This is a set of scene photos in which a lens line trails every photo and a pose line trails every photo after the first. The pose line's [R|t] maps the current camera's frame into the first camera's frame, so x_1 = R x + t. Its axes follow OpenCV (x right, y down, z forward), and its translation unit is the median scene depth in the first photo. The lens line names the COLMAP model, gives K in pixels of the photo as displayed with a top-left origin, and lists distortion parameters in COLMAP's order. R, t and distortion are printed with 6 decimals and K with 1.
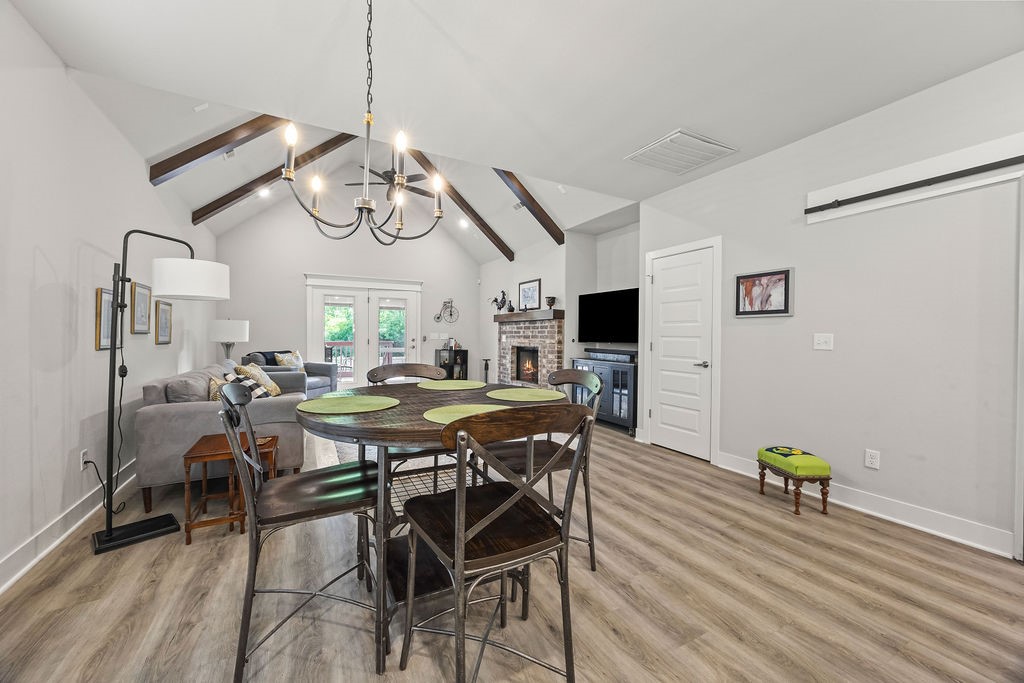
lens RADIAL K [[386.1, 0, 505.7], [0, 386.1, 339.0], [0, 0, 1]] dist [-0.001685, -0.000033]
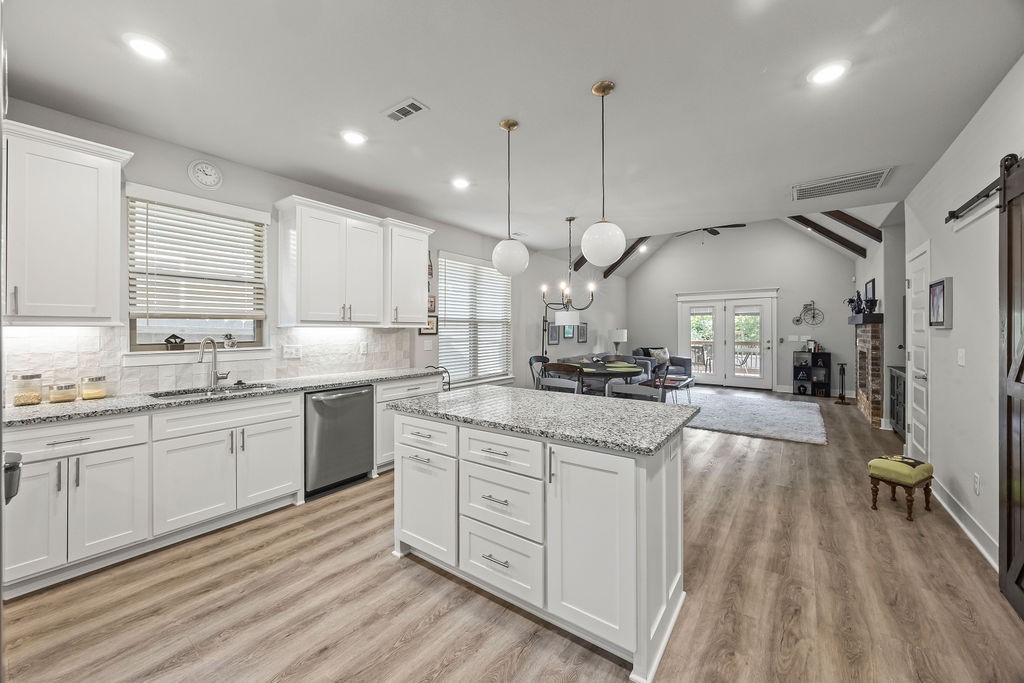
lens RADIAL K [[389.5, 0, 507.8], [0, 389.5, 326.5], [0, 0, 1]] dist [-0.006187, -0.000121]
pose [[0.427933, -0.014575, -0.903693, 0.543906], [-0.005232, 0.999813, -0.018603, -0.019874], [0.903795, 0.012689, 0.427777, -0.183805]]
